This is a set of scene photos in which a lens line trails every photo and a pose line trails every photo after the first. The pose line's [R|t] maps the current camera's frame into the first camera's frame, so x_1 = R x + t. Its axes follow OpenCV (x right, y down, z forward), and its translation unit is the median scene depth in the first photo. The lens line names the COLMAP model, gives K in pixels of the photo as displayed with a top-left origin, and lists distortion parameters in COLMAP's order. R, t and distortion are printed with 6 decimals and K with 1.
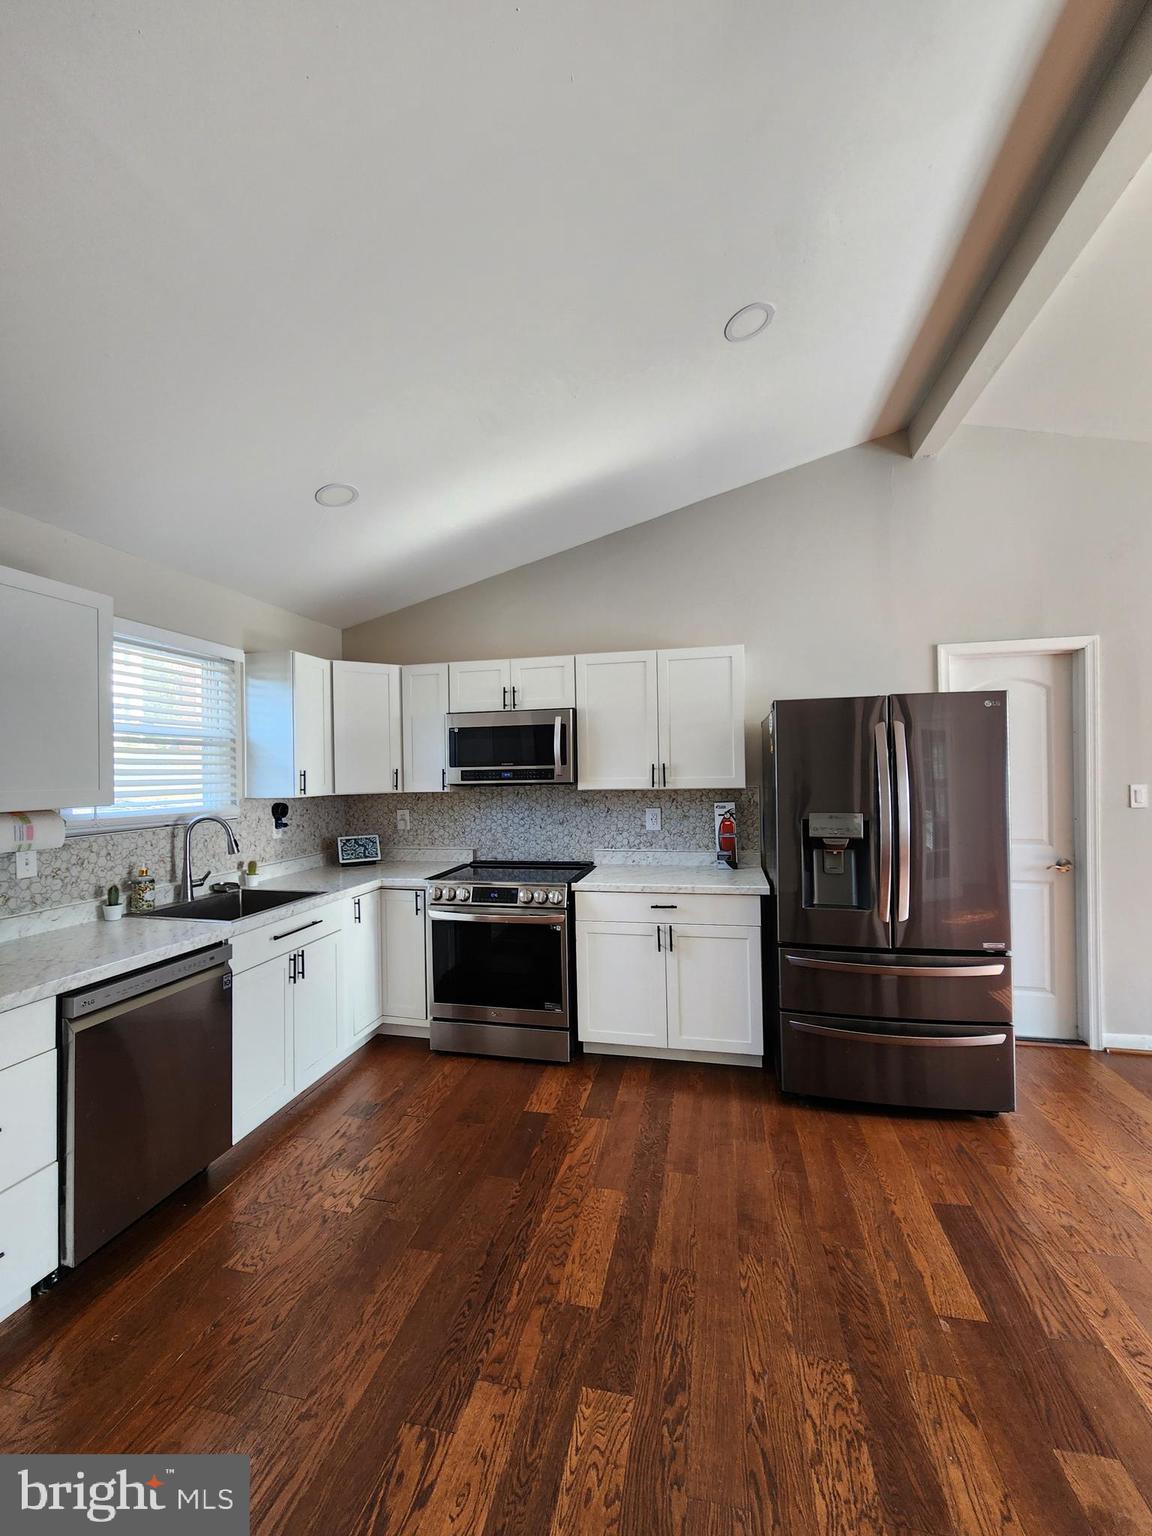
lens RADIAL K [[623.0, 0, 564.7], [0, 623.0, 771.4], [0, 0, 1]] dist [-0.000878, -0.000534]
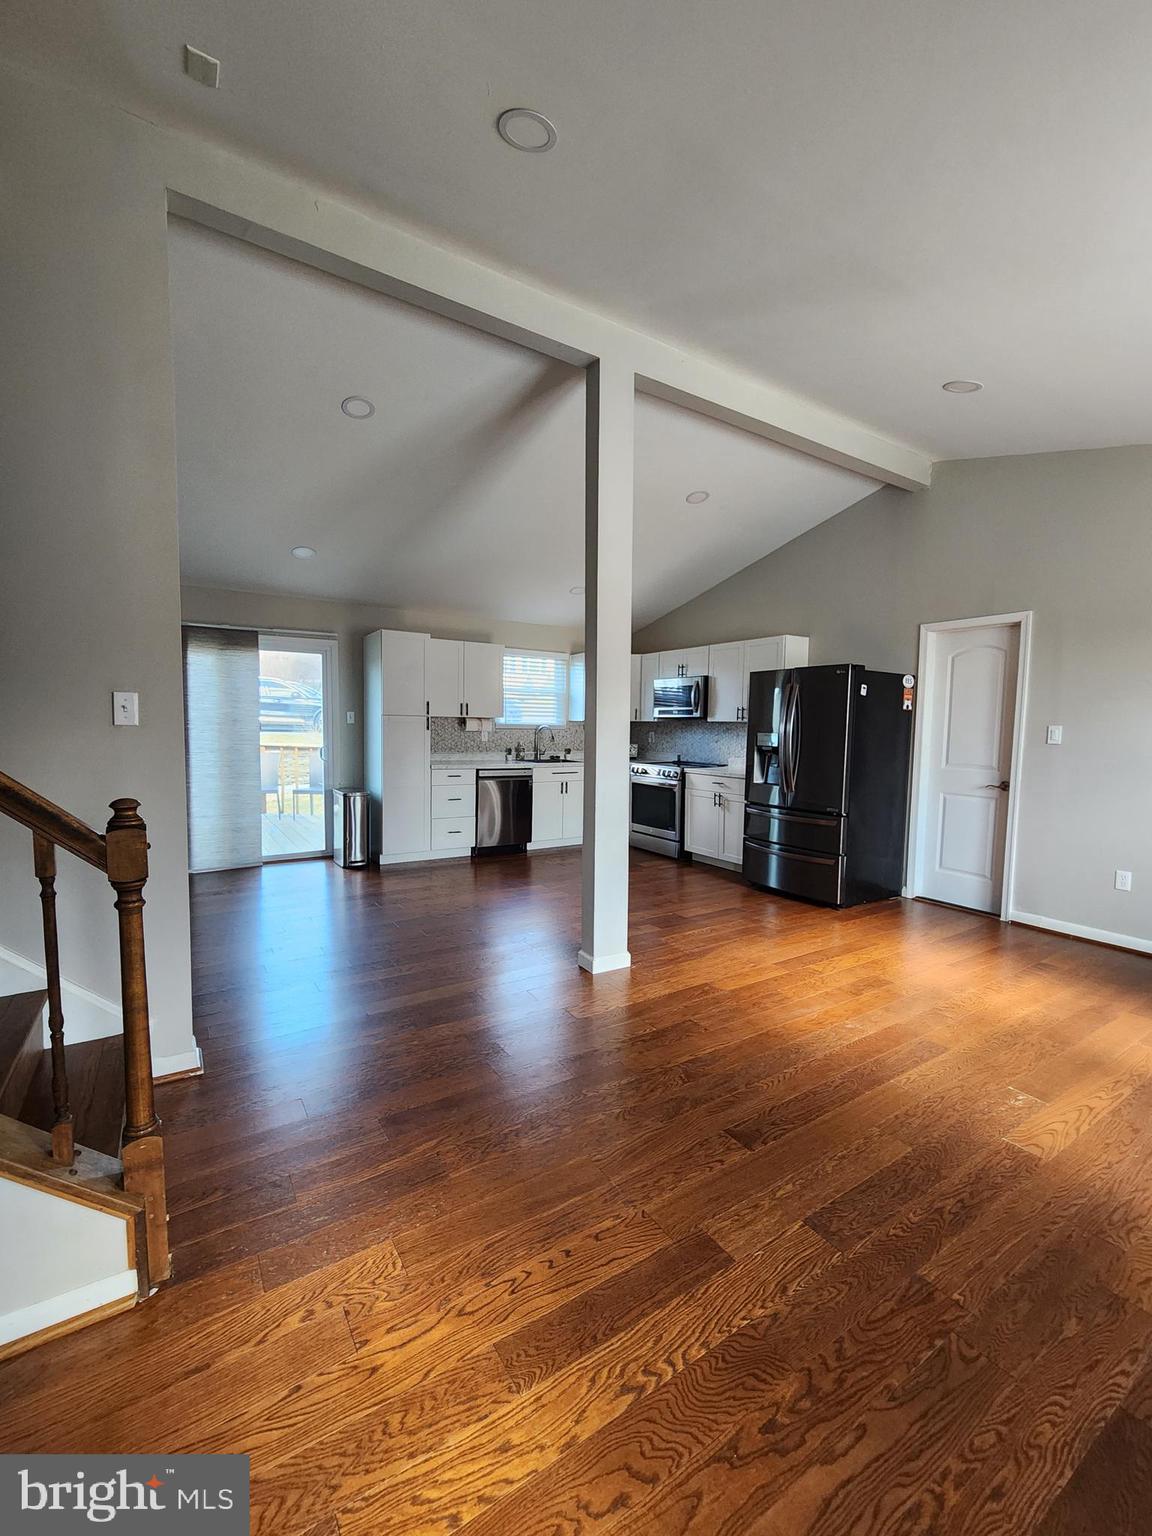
lens RADIAL K [[623.0, 0, 564.7], [0, 623.0, 771.4], [0, 0, 1]] dist [-0.000878, -0.000534]
pose [[0.709982, 0.082984, -0.699313, 1.099599], [-0.027016, 0.995511, 0.090705, 0.024558], [0.703701, -0.045506, 0.709037, -0.626911]]
